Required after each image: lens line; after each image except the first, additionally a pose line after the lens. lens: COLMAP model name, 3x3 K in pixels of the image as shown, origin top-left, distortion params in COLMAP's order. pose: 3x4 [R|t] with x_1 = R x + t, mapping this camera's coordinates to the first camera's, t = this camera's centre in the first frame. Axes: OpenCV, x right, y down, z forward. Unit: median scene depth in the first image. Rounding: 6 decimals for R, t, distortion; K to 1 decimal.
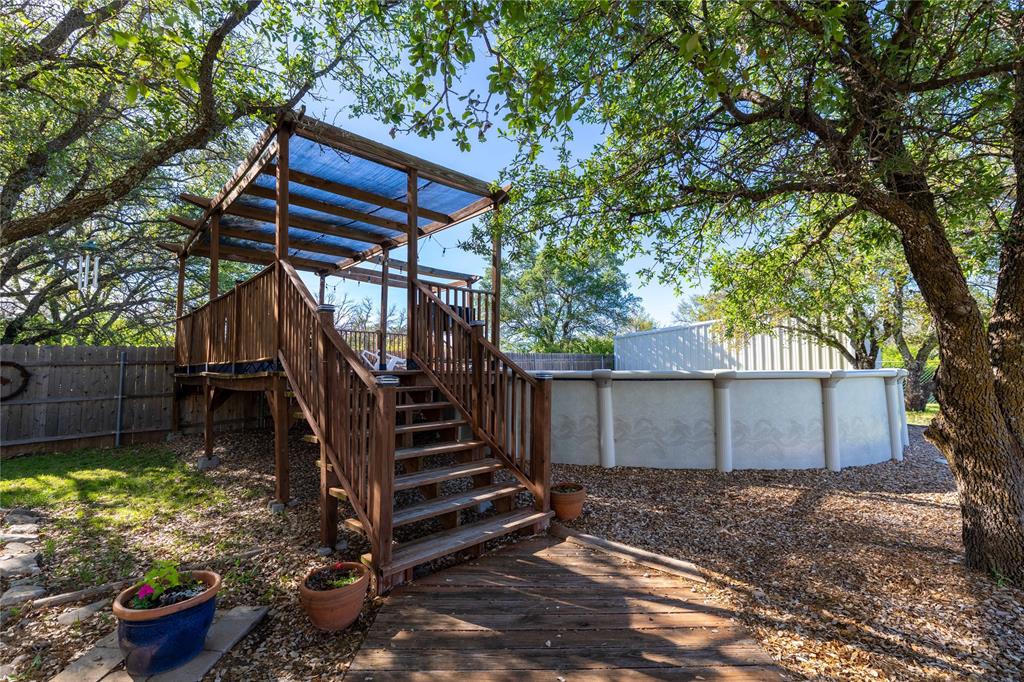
lens RADIAL K [[475.0, 0, 488.2], [0, 475.0, 339.6], [0, 0, 1]] dist [-0.001574, -0.000518]
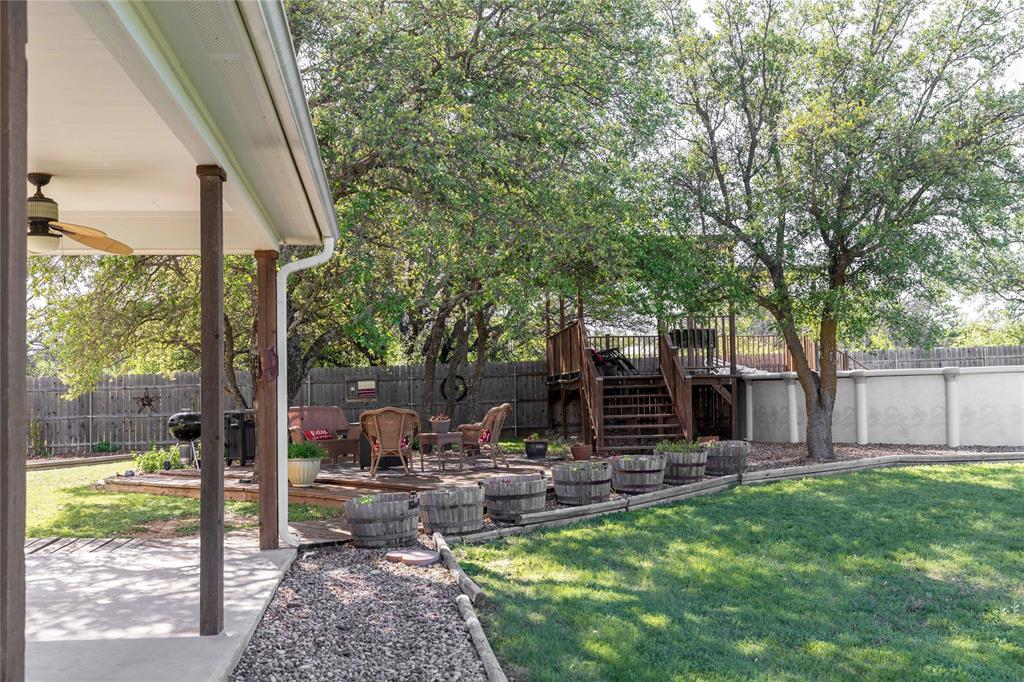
lens RADIAL K [[988.7, 0, 512.0], [0, 988.7, 341.0], [0, 0, 1]] dist [0.004415, 0.002821]
pose [[0.859534, -0.047355, -0.508880, 0.606236], [0.064132, 0.997822, 0.015469, -0.085481], [0.507039, -0.045931, 0.860698, -1.328800]]
